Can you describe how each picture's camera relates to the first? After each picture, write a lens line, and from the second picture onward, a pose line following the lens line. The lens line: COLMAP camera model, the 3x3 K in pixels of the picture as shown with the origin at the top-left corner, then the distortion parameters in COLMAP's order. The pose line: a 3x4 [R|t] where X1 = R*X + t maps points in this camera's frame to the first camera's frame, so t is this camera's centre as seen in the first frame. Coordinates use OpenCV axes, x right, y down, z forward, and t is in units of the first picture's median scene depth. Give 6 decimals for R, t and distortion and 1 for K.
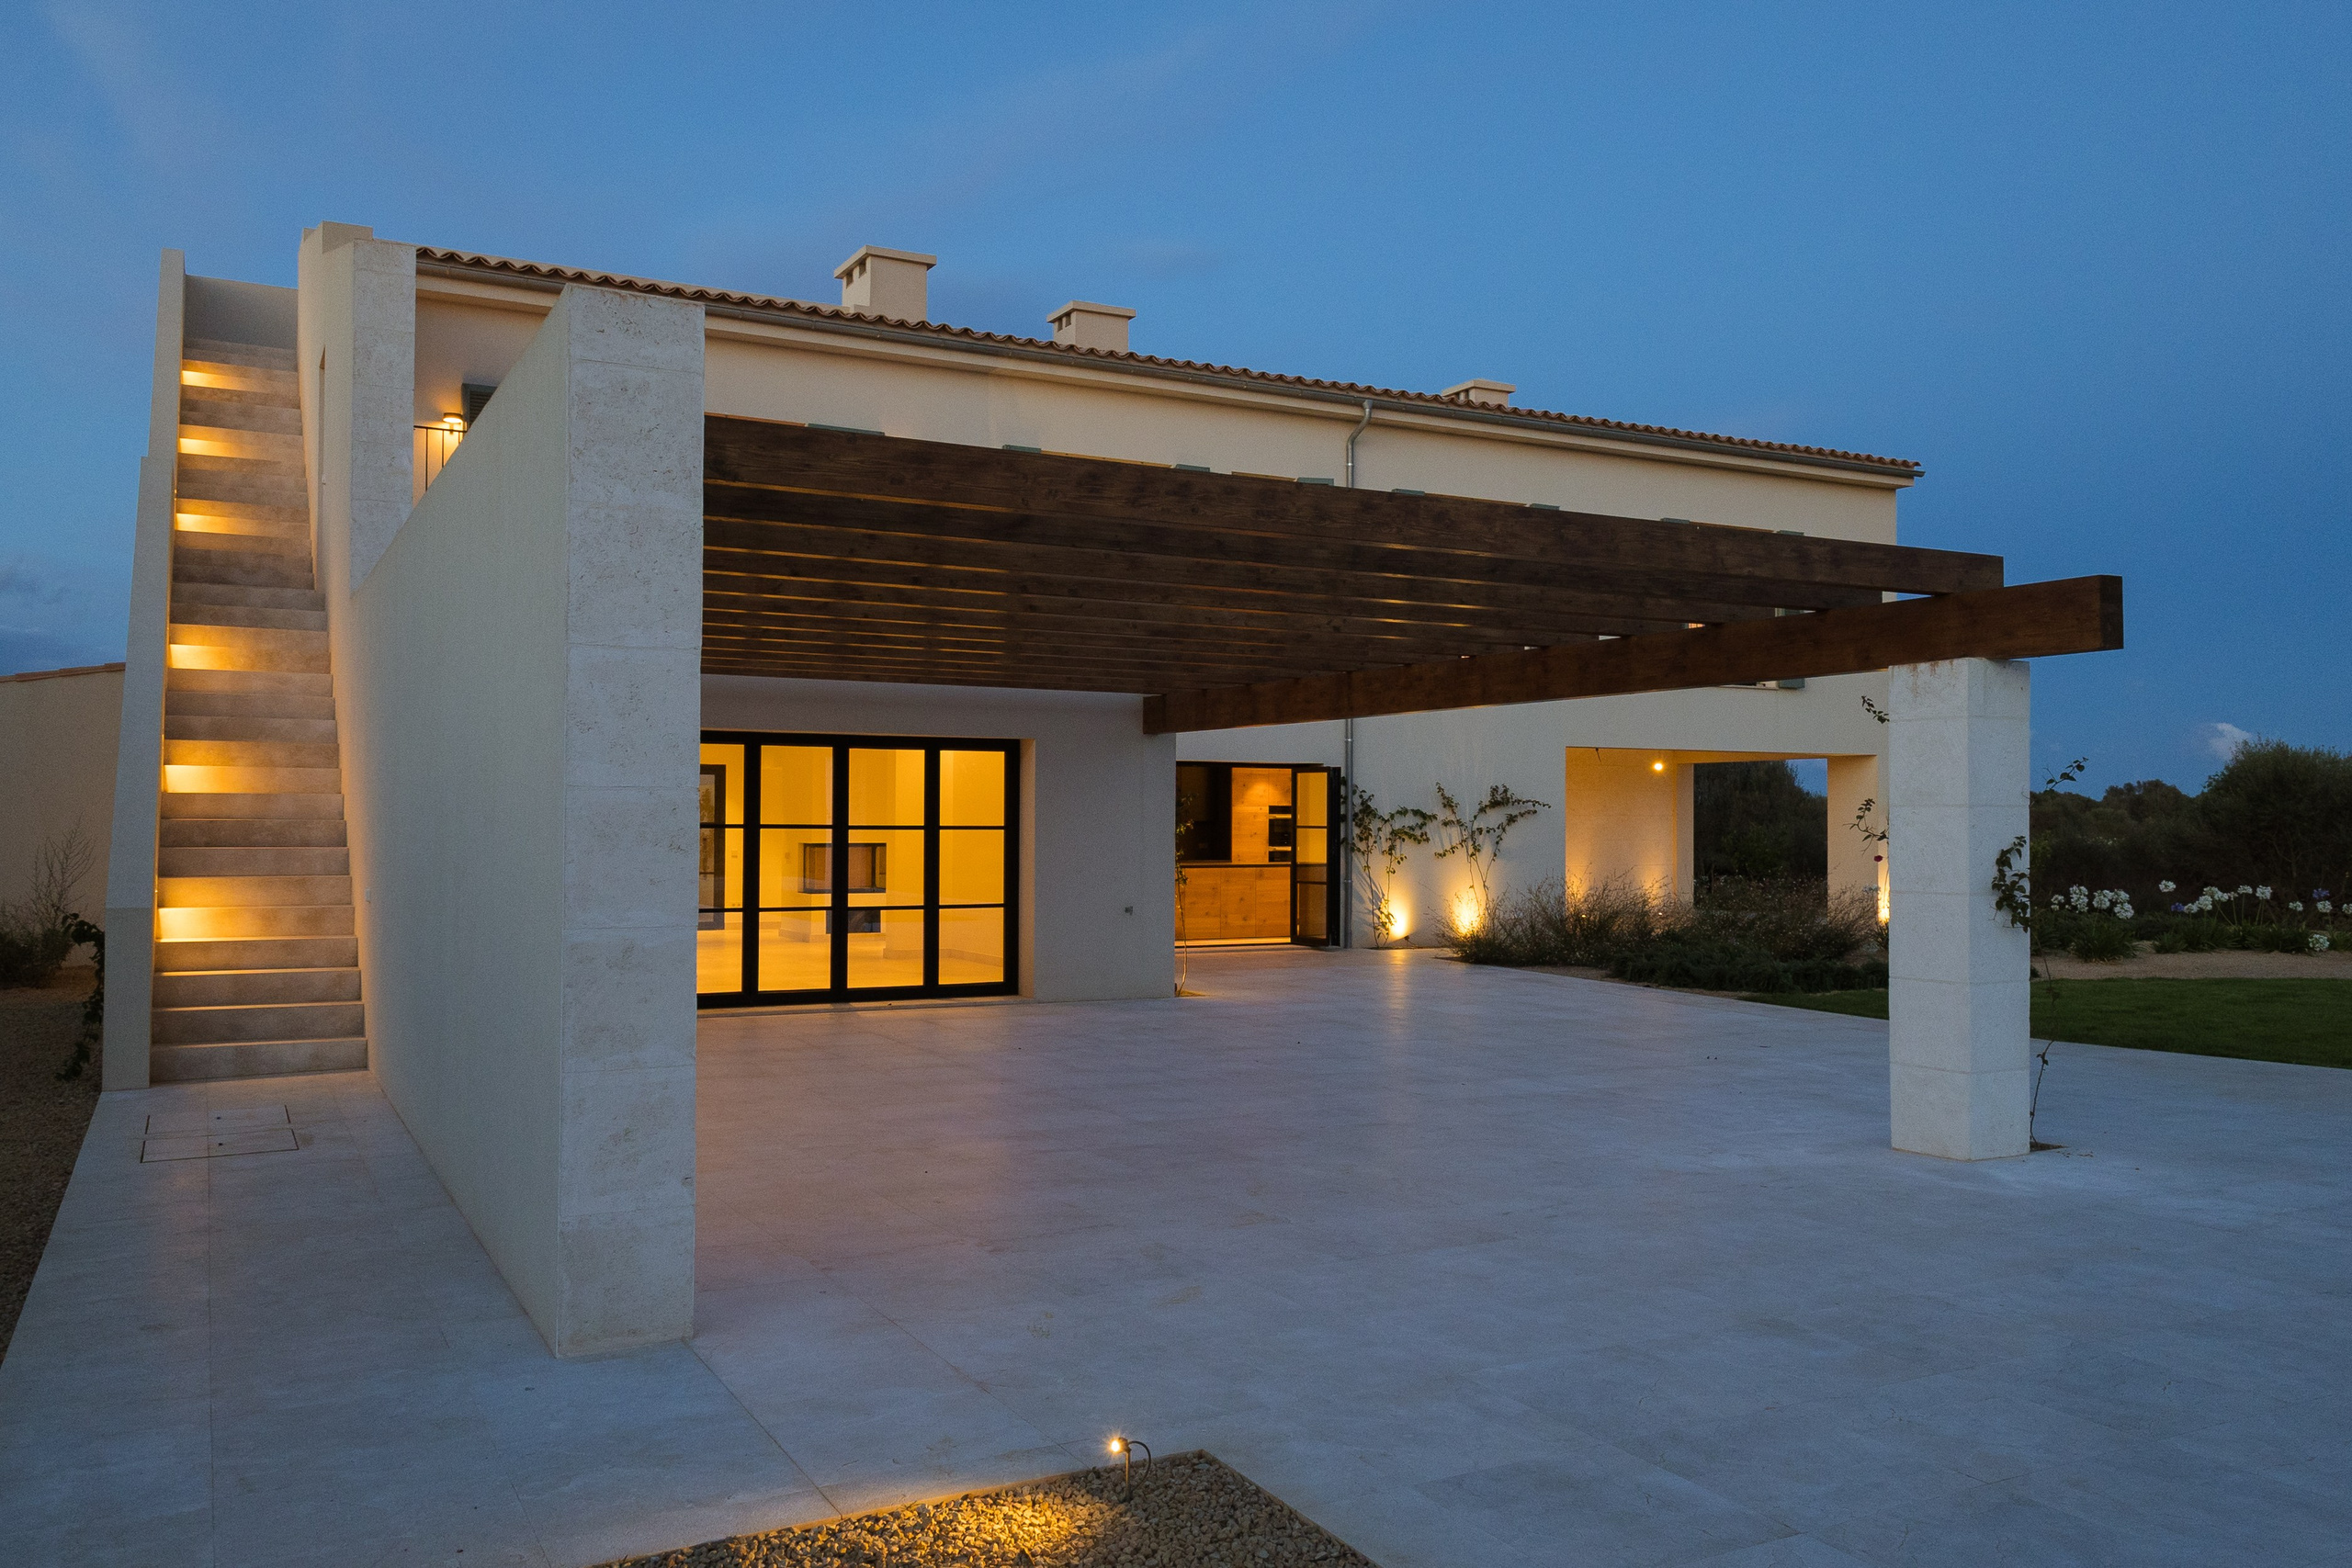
lens RADIAL K [[1810.7, 0, 1165.4], [0, 1810.7, 795.2], [0, 0, 1]] dist [0.010242, 0.001876]
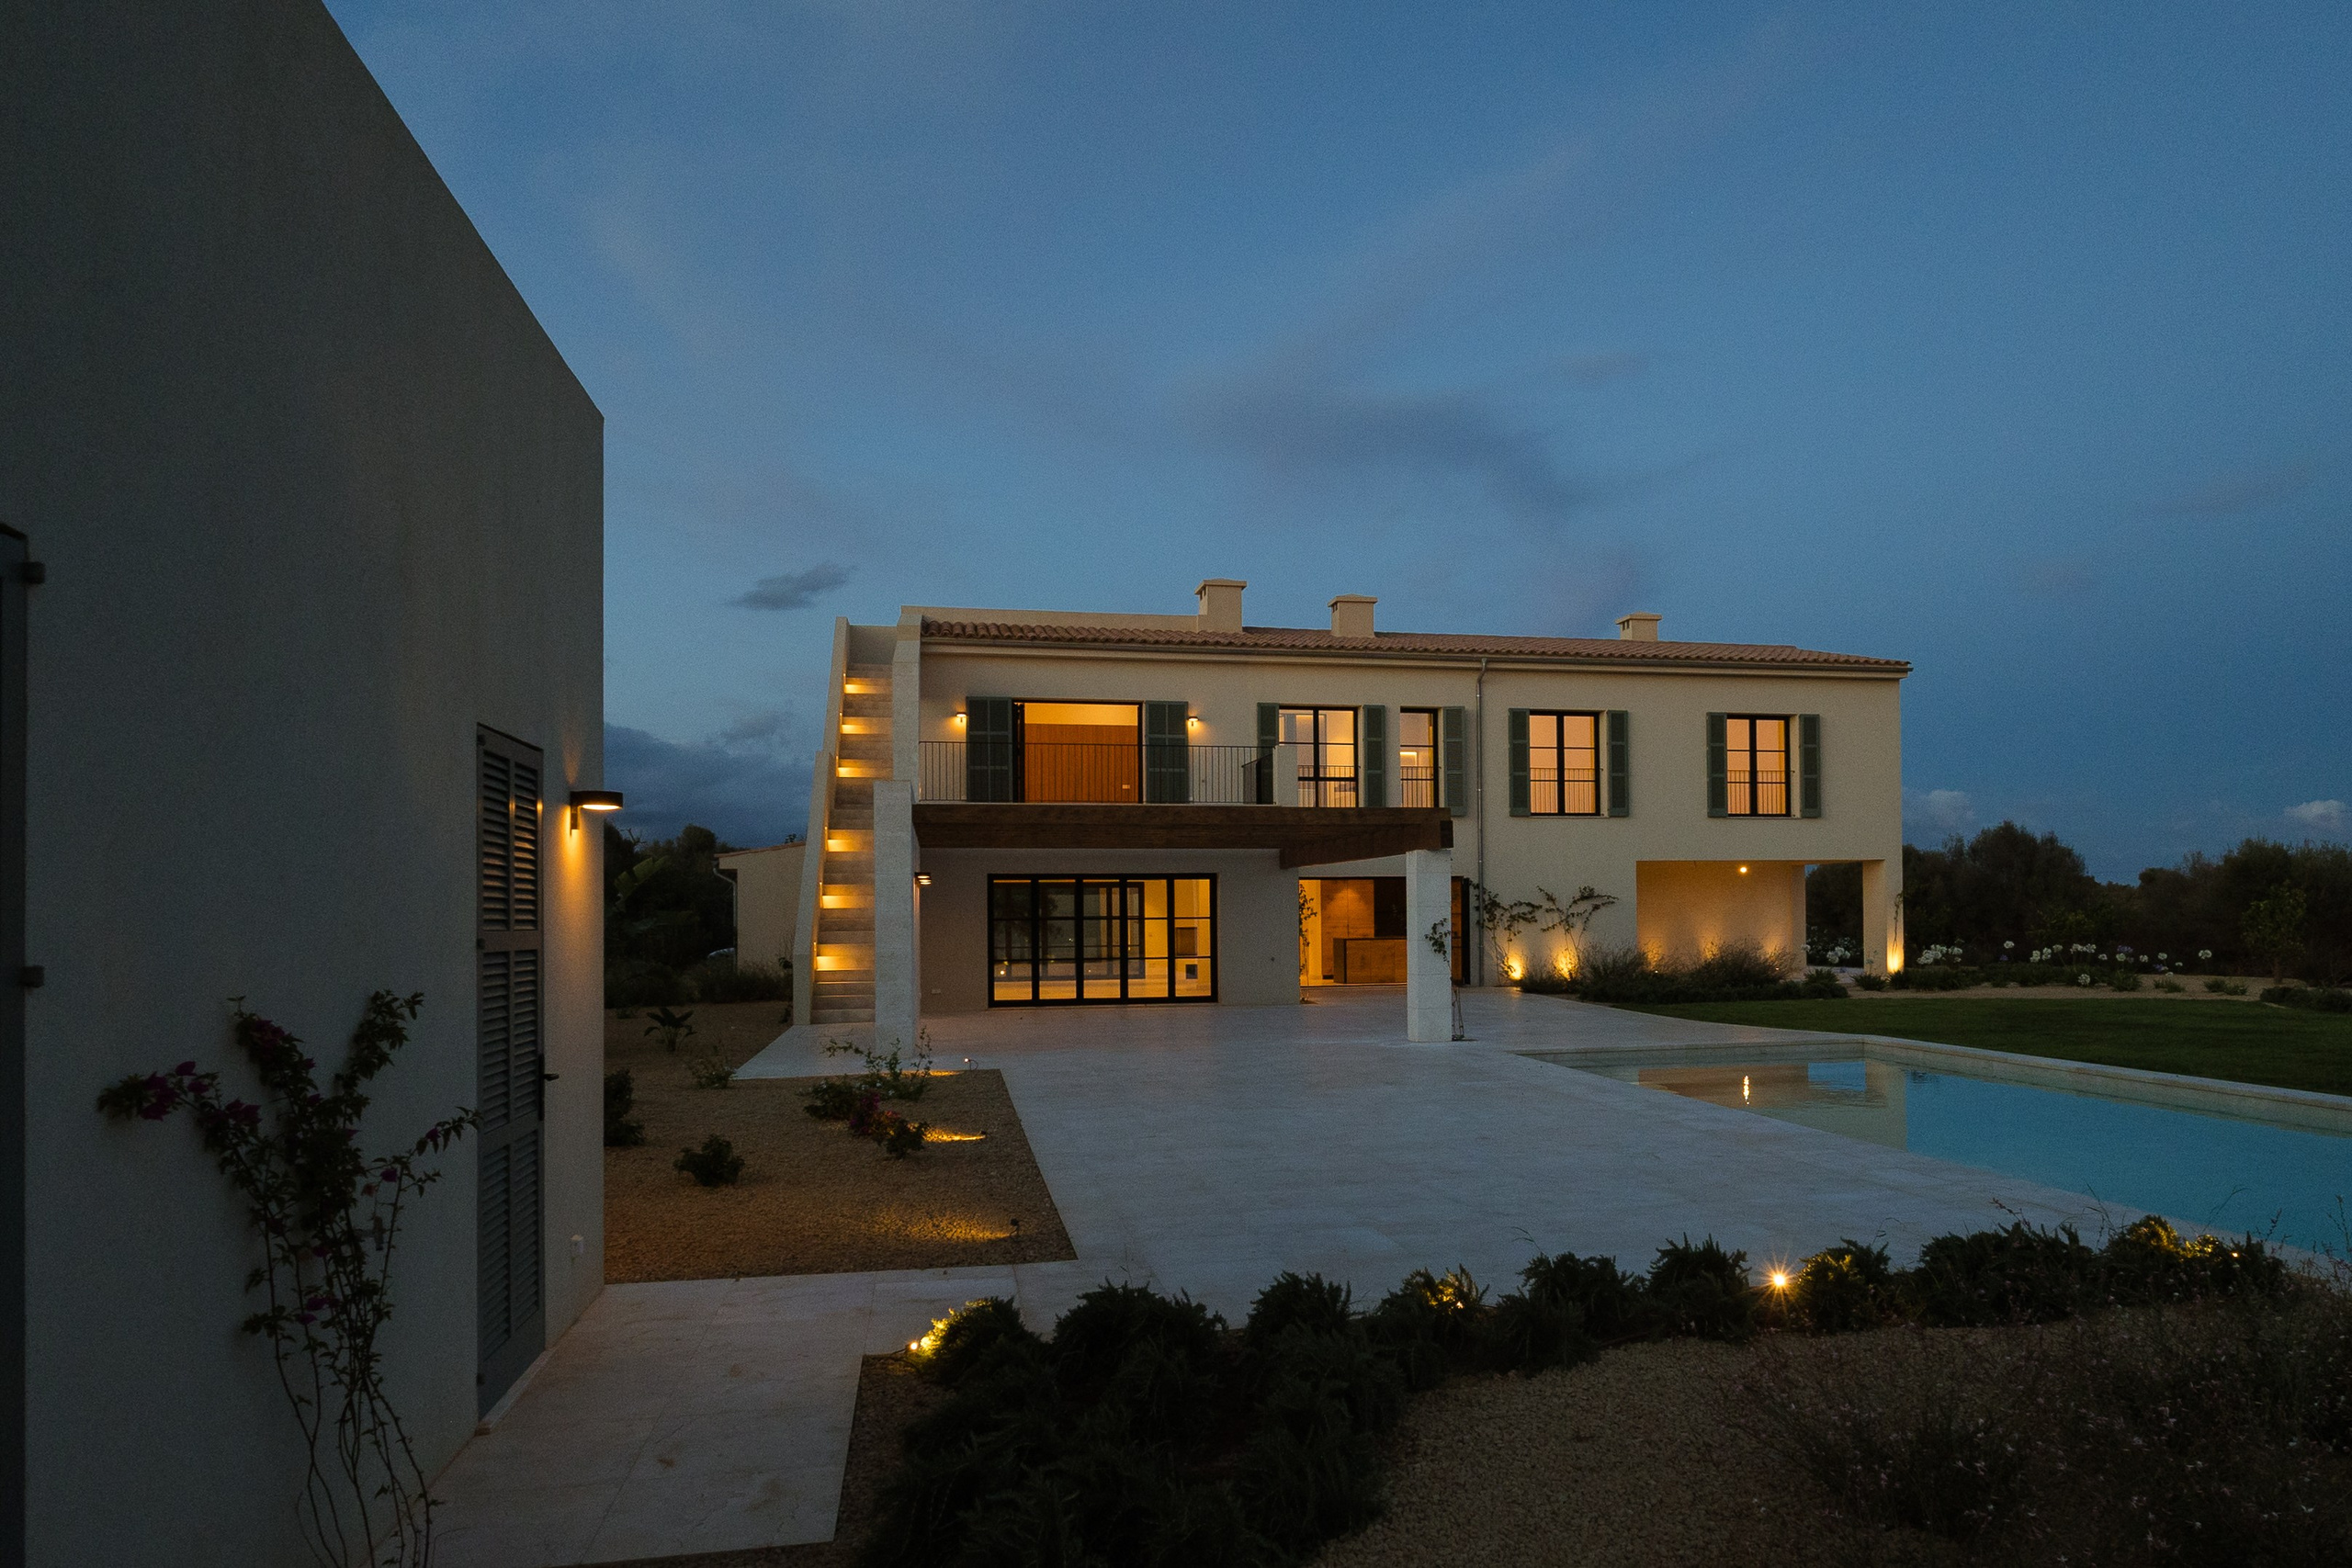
lens RADIAL K [[1617.0, 0, 1330.3], [0, 1617.0, 898.1], [0, 0, 1]] dist [-0.004506, -0.000412]
pose [[0.969747, -0.016417, -0.243558, 0.326384], [0.018324, 0.999817, 0.005567, -0.007703], [0.243422, -0.009862, 0.969870, -0.473181]]
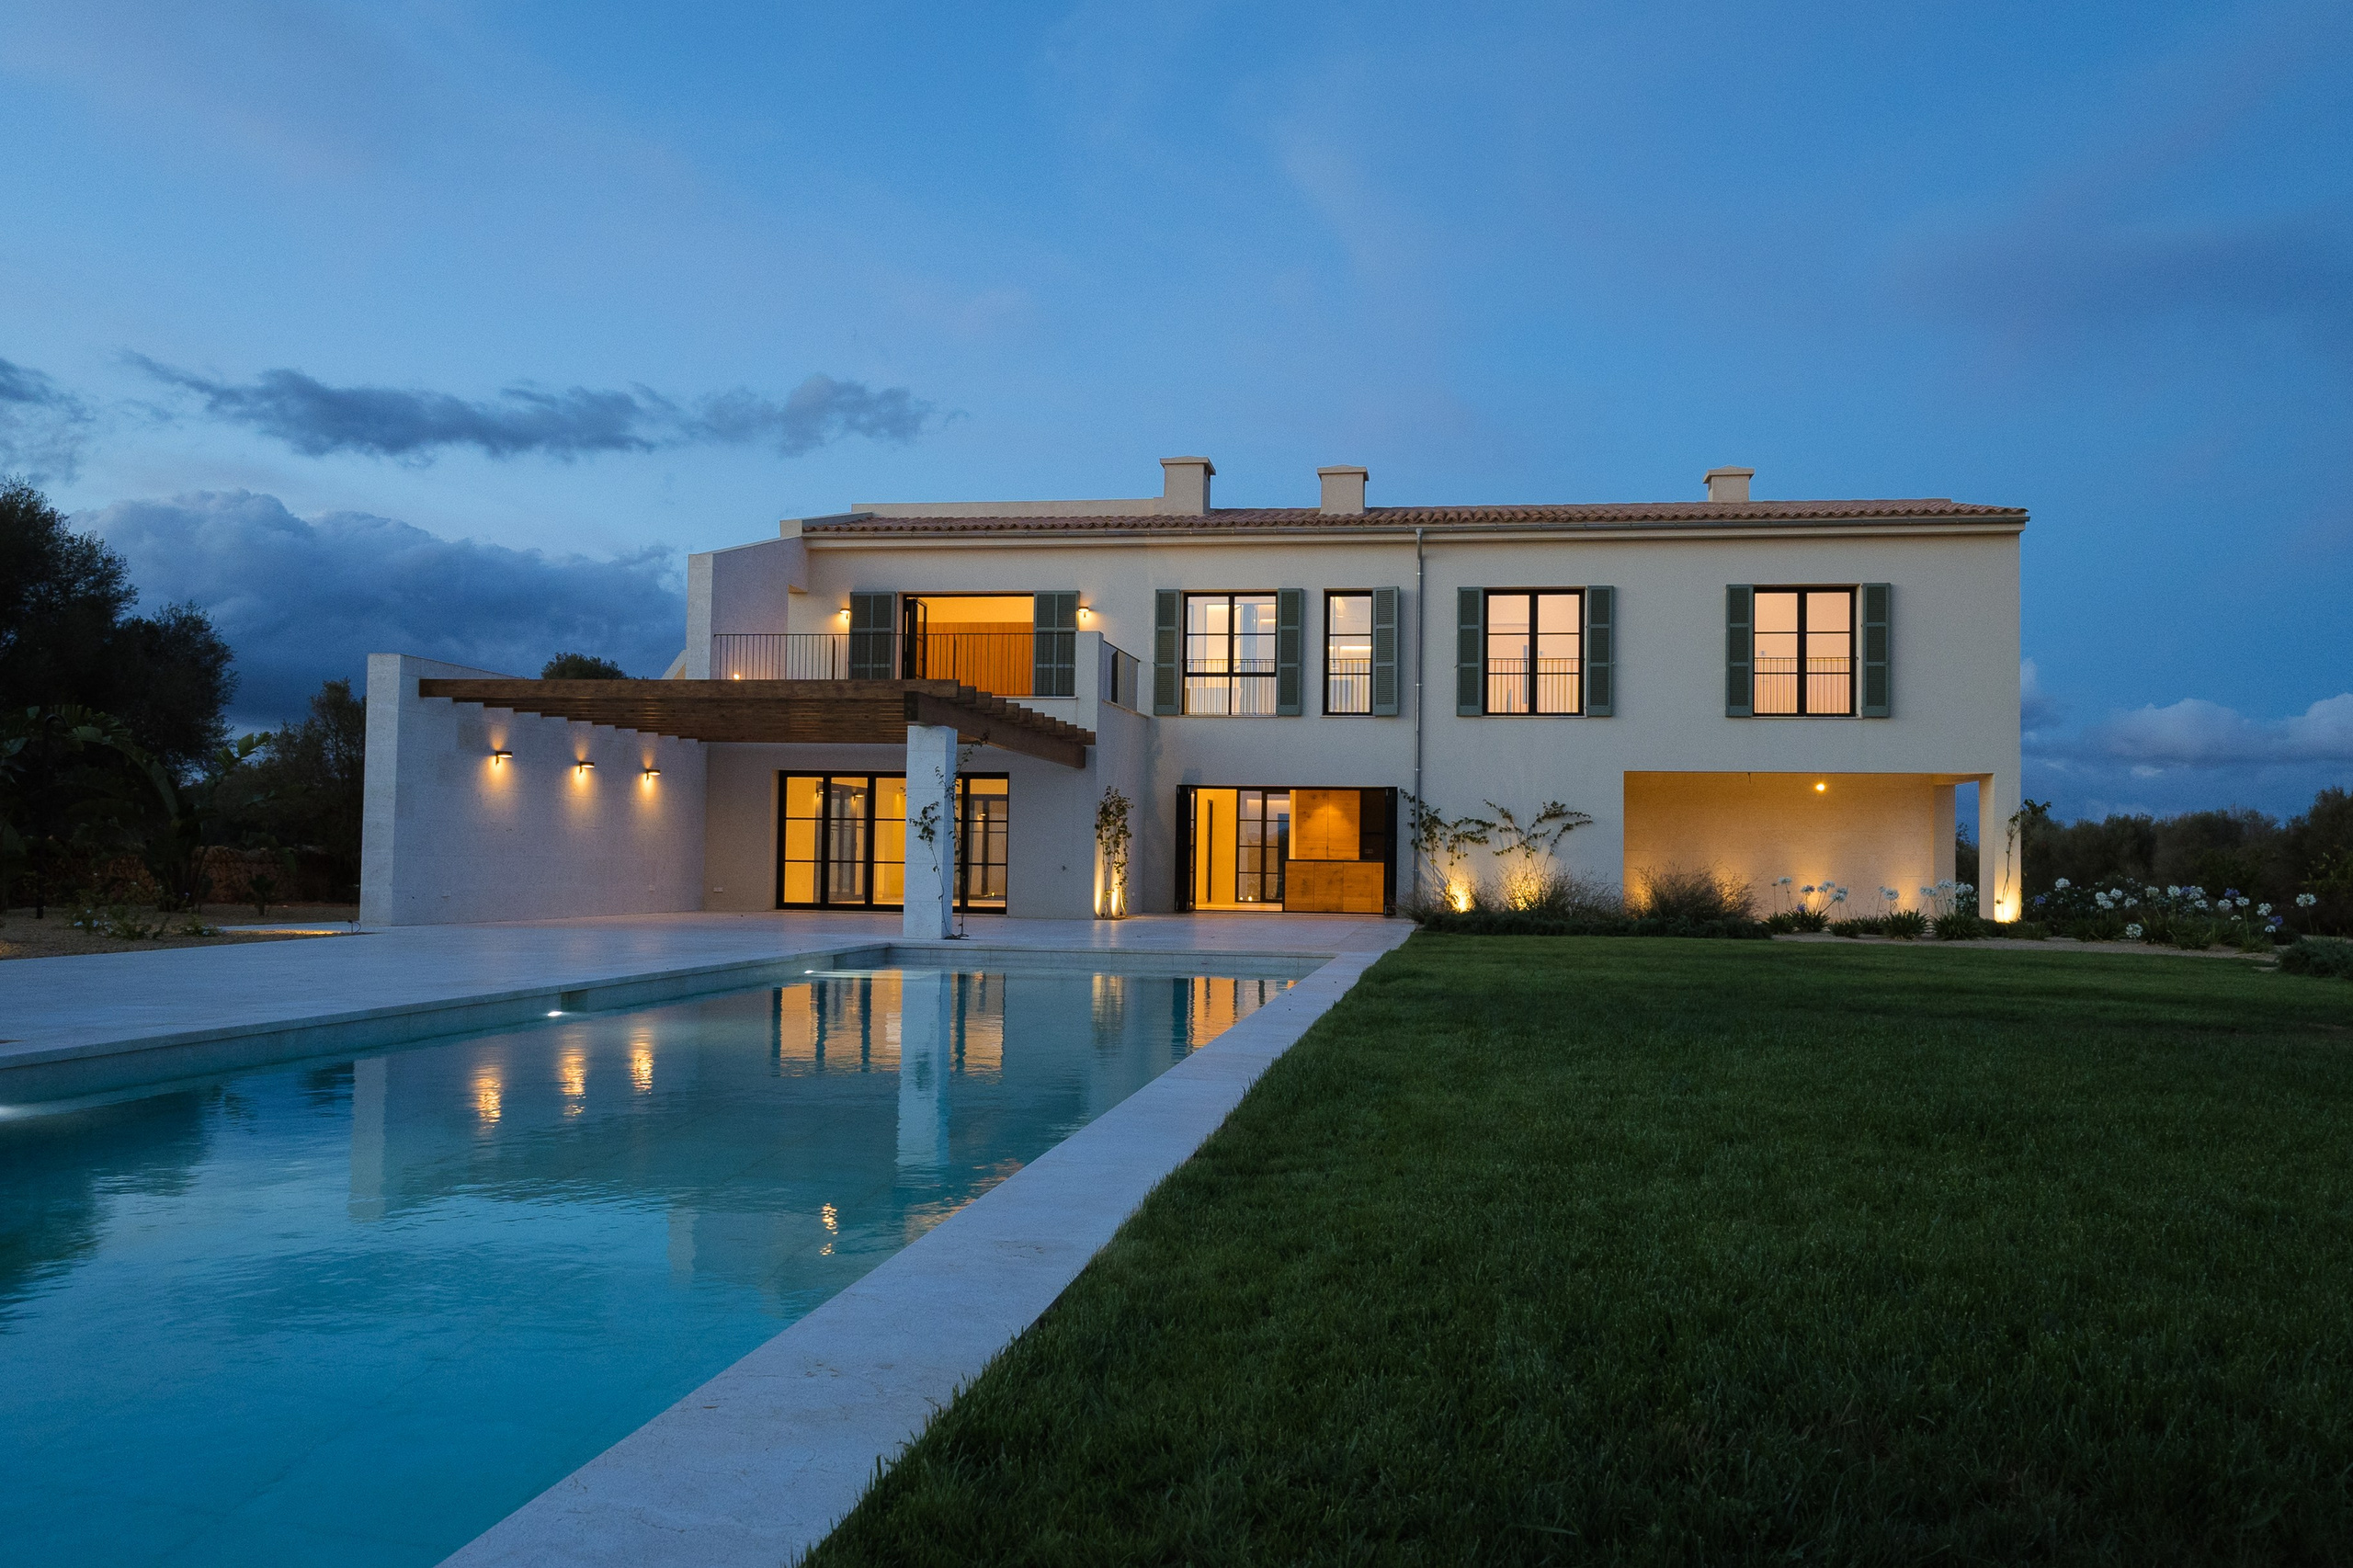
lens RADIAL K [[1822.5, 0, 1156.1], [0, 1822.5, 796.4], [0, 0, 1]] dist [-0.001591, -0.002904]
pose [[0.794077, -0.013841, -0.607659, 0.791762], [-0.003903, 0.999604, -0.027868, 0.030107], [0.607804, 0.024501, 0.793709, -0.241786]]
